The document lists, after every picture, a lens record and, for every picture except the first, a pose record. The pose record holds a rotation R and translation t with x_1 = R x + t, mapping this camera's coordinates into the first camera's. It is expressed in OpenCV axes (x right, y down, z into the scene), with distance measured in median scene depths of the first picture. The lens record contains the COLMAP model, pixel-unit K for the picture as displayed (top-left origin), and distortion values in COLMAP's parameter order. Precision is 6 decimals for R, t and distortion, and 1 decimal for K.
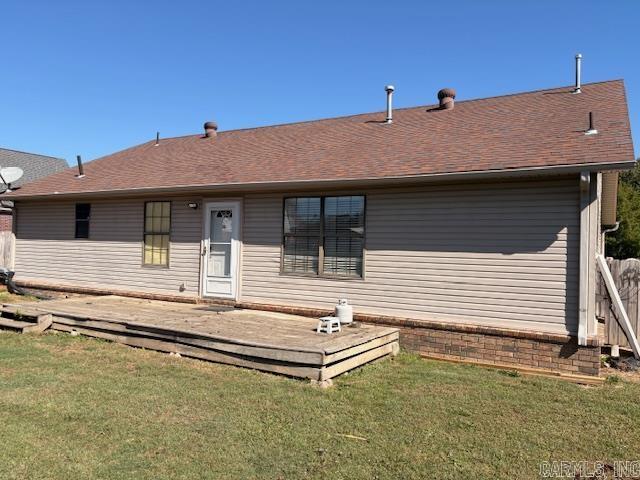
lens RADIAL K [[483.8, 0, 320.0], [0, 483.8, 240.0], [0, 0, 1]] dist [0.030938, -0.000900]
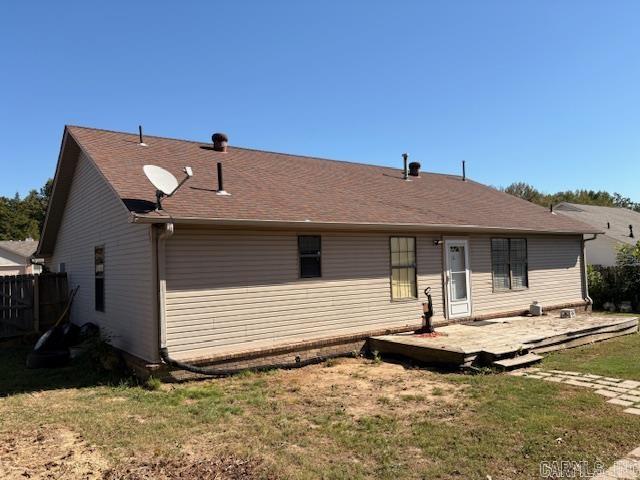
lens RADIAL K [[483.8, 0, 320.0], [0, 483.8, 240.0], [0, 0, 1]] dist [0.030938, -0.000900]
pose [[0.401266, 0.003585, 0.915955, -1.450425], [0.022660, 0.999647, -0.013840, -0.066359], [-0.915681, 0.026309, 0.401043, 0.801932]]
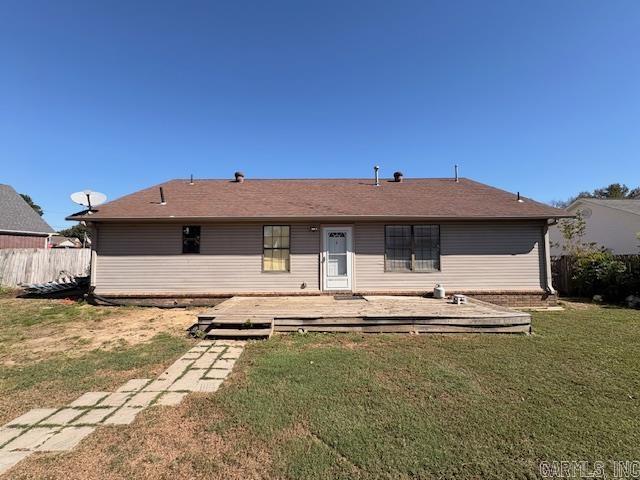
lens RADIAL K [[254.0, 0, 318.9], [0, 254.0, 238.0], [0, 0, 1]] dist [0.000054, 0.000196]
pose [[0.864020, -0.004781, 0.503436, -0.640289], [0.020162, 0.999481, -0.025110, -0.024501], [-0.503054, 0.031846, 0.863668, 0.329827]]
